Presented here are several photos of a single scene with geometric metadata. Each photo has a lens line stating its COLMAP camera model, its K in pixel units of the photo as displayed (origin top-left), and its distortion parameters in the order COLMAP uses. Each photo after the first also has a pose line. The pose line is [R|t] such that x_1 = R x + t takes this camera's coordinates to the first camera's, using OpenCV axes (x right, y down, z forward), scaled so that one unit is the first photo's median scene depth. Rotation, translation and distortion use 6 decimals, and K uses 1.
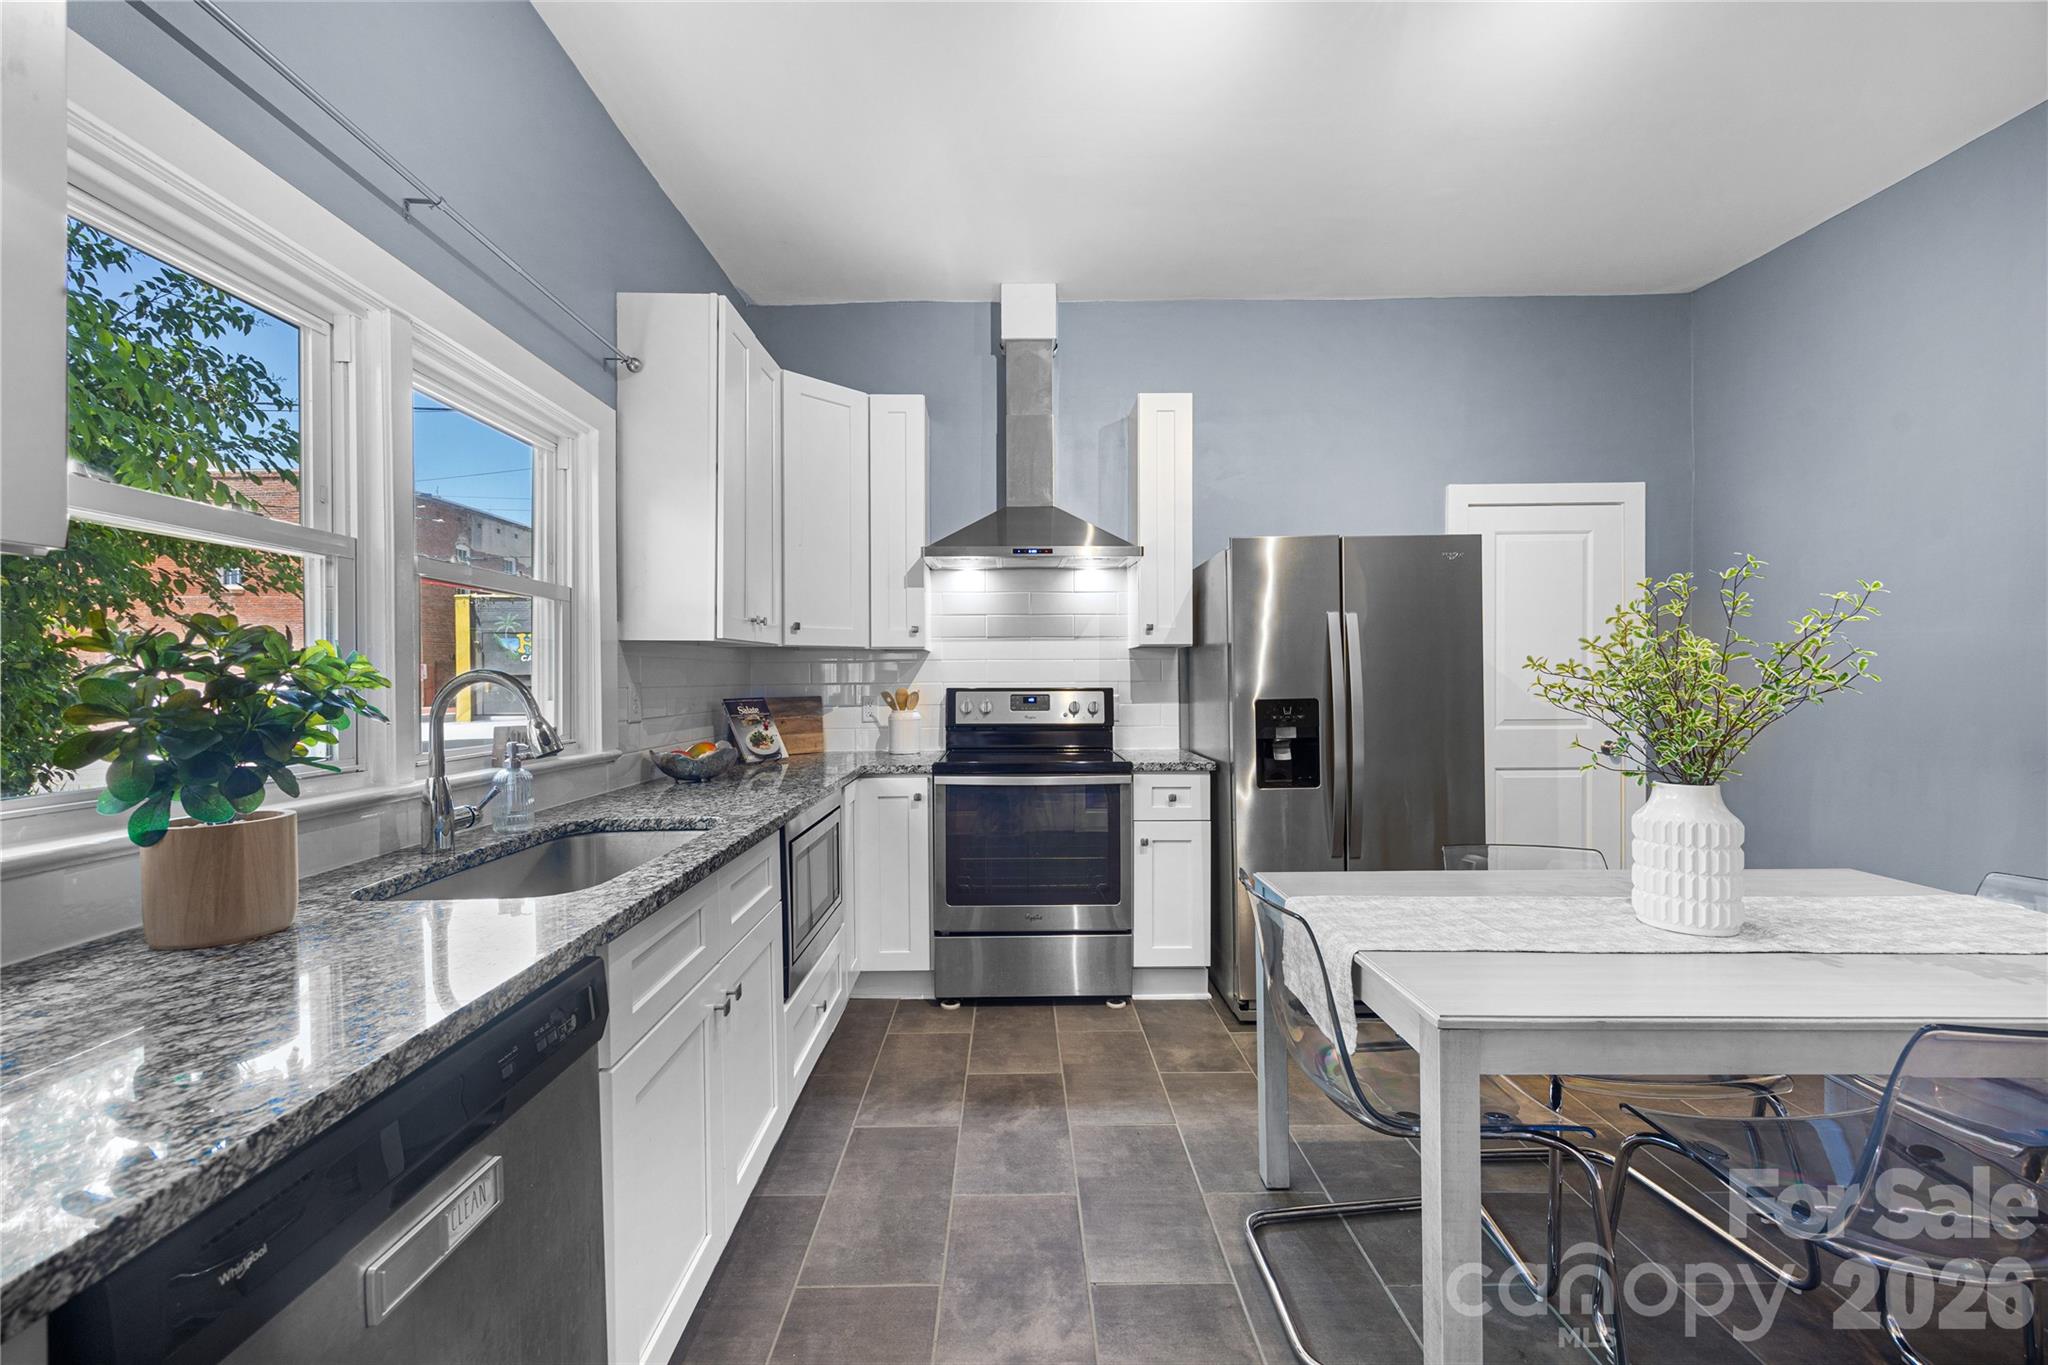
lens RADIAL K [[806.5, 0, 1011.8], [0, 806.5, 690.1], [0, 0, 1]] dist [0.005811, -0.000529]
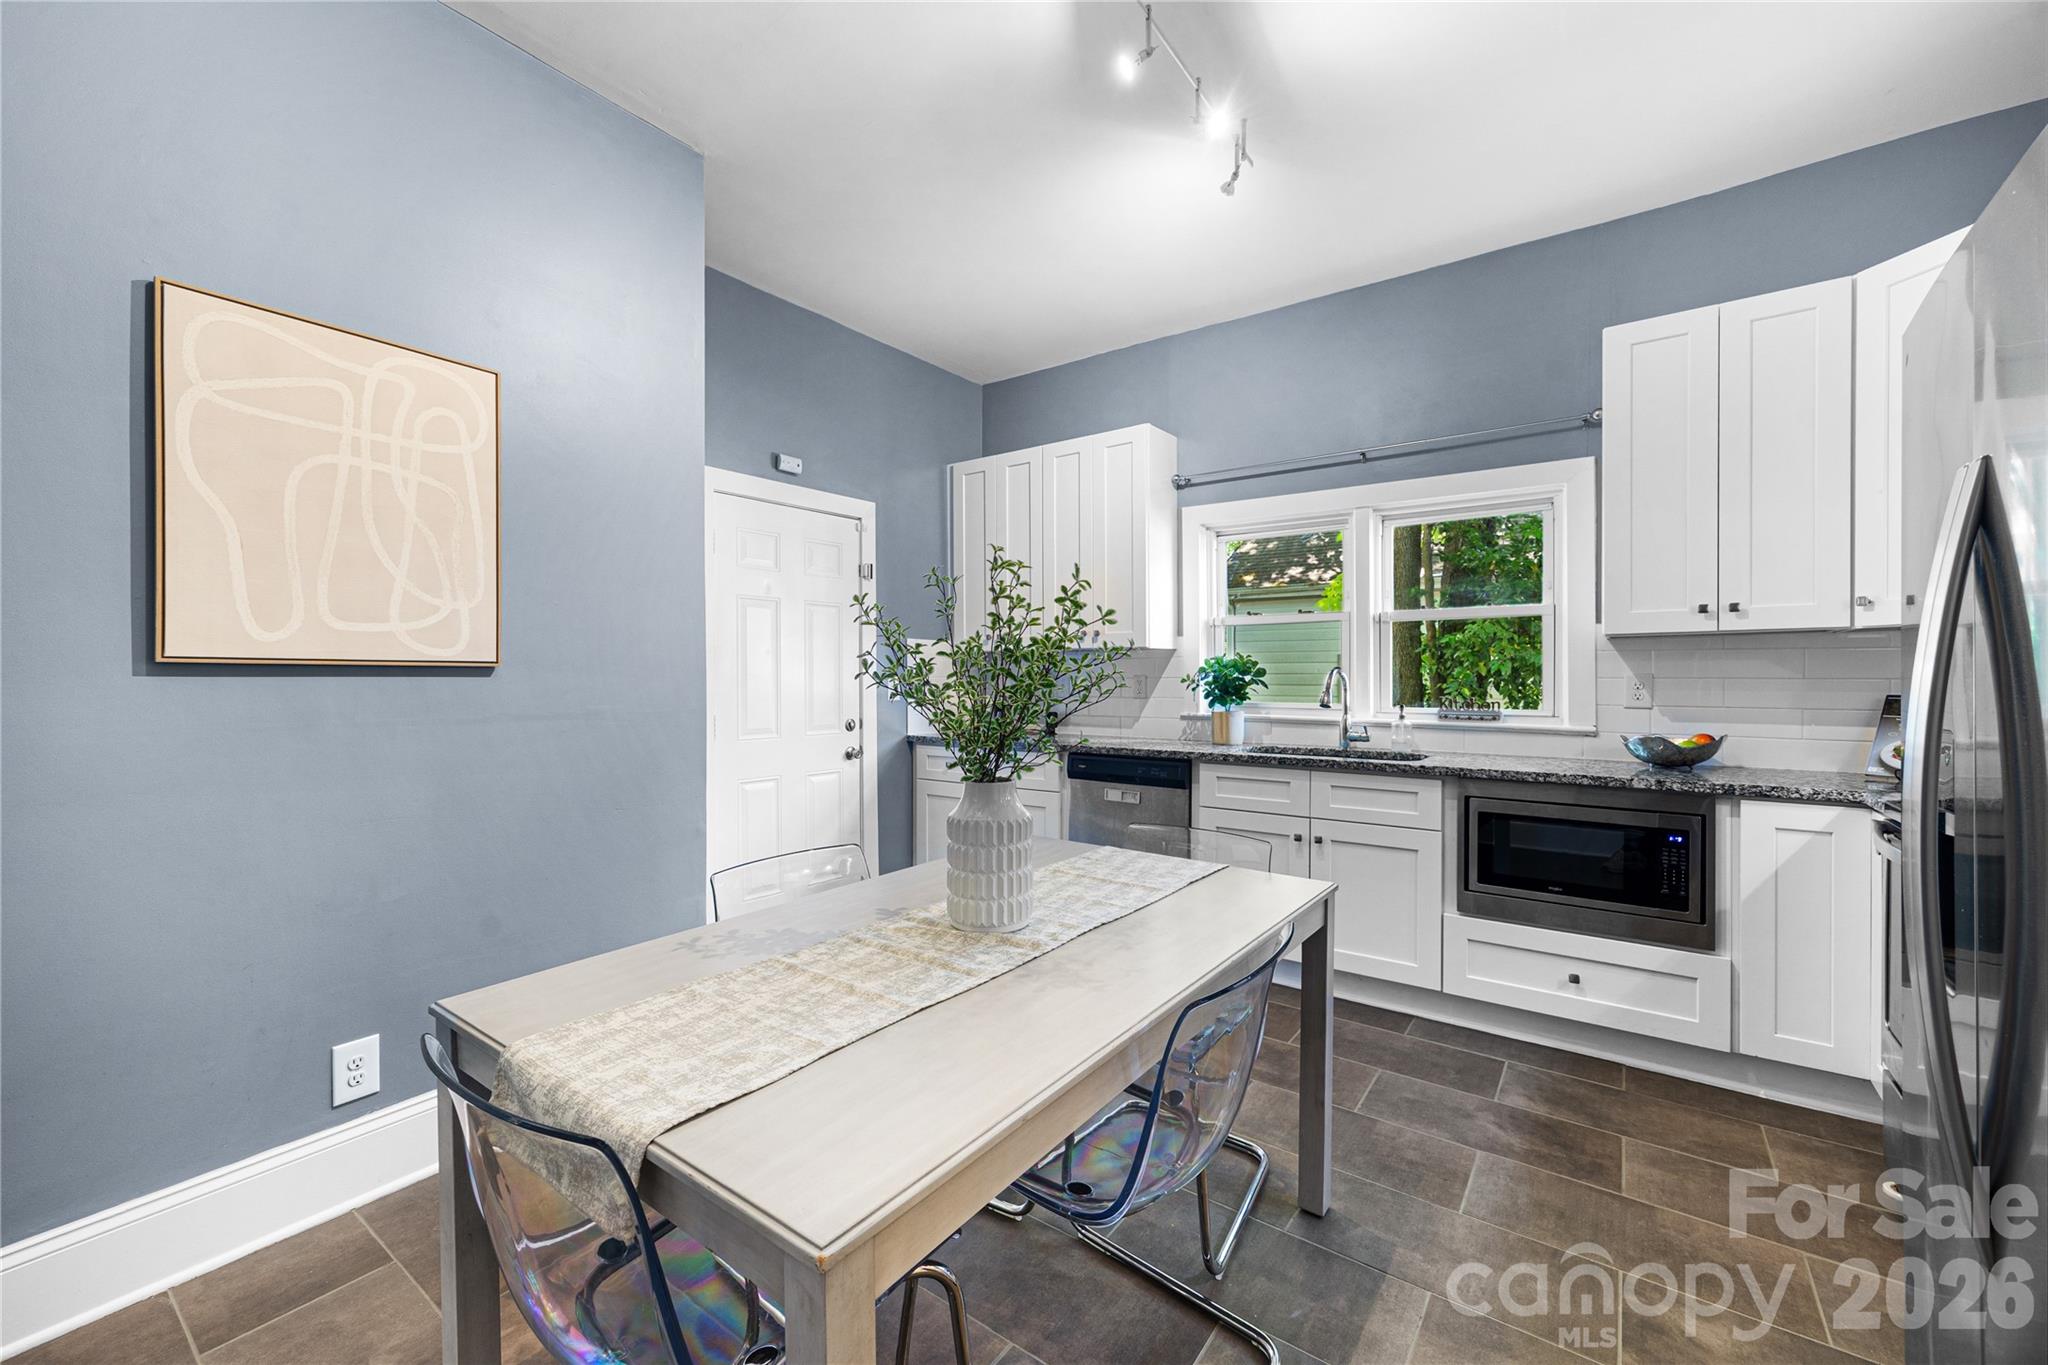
lens RADIAL K [[806.5, 0, 1019.6], [0, 806.5, 680.0], [0, 0, 1]] dist [0.005811, -0.000529]
pose [[-0.594869, 0.013892, -0.803703, 0.818312], [-0.003865, 0.999790, 0.020142, -0.016702], [0.803813, 0.015088, -0.594690, 0.811733]]
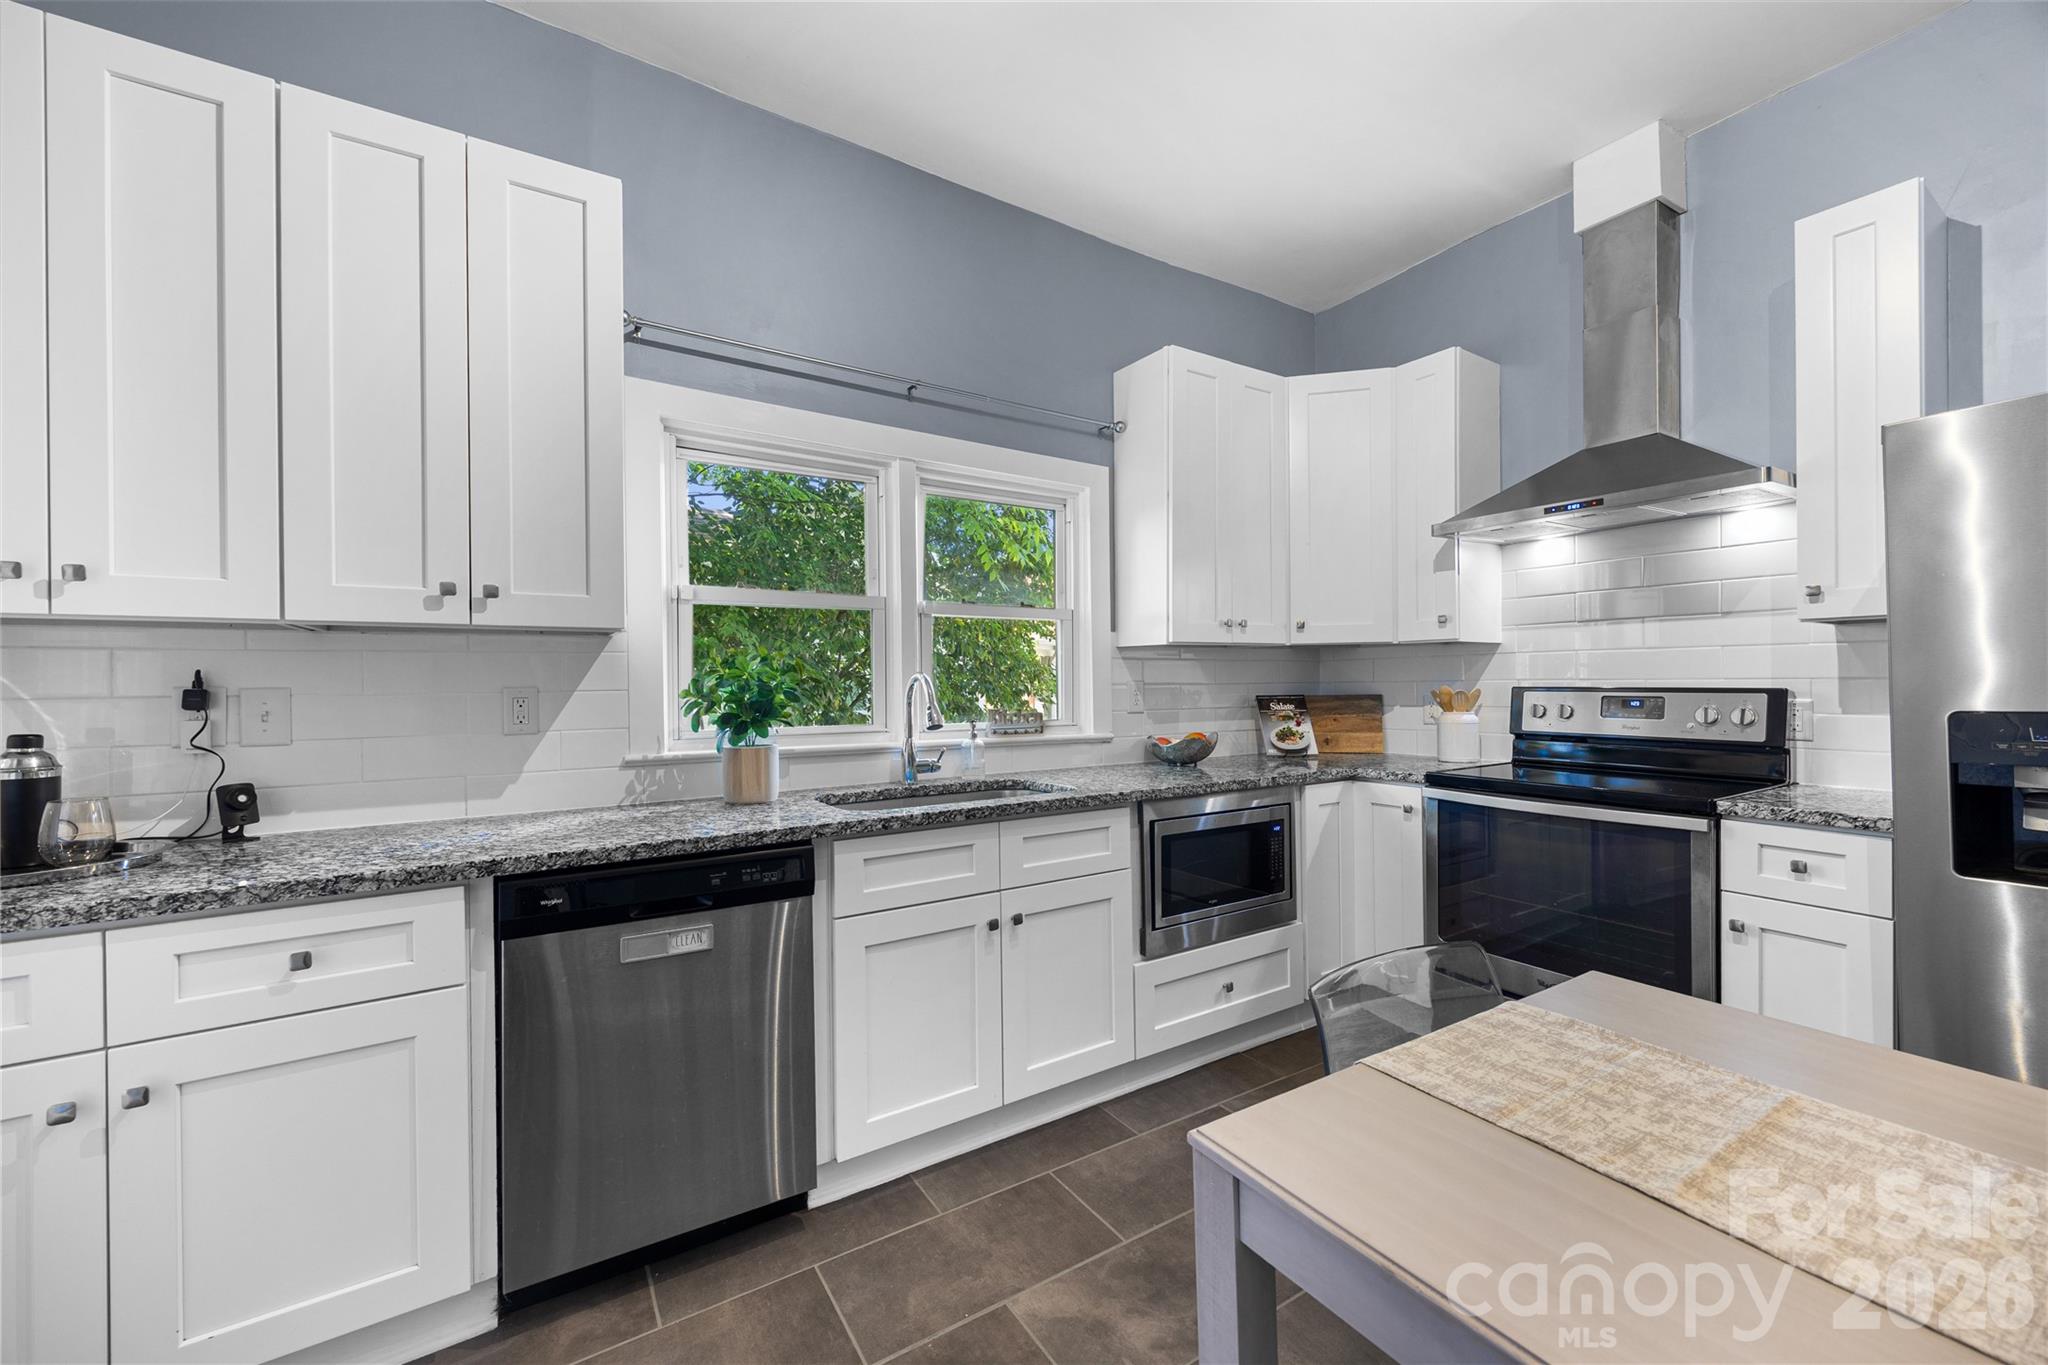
lens RADIAL K [[806.5, 0, 1020.9], [0, 806.5, 679.6], [0, 0, 1]] dist [0.005811, -0.000529]
pose [[0.541256, 0.000058, -0.840858, 0.392494], [-0.006162, 0.999973, -0.003897, -0.003704], [0.840836, 0.007291, 0.541241, 0.158239]]
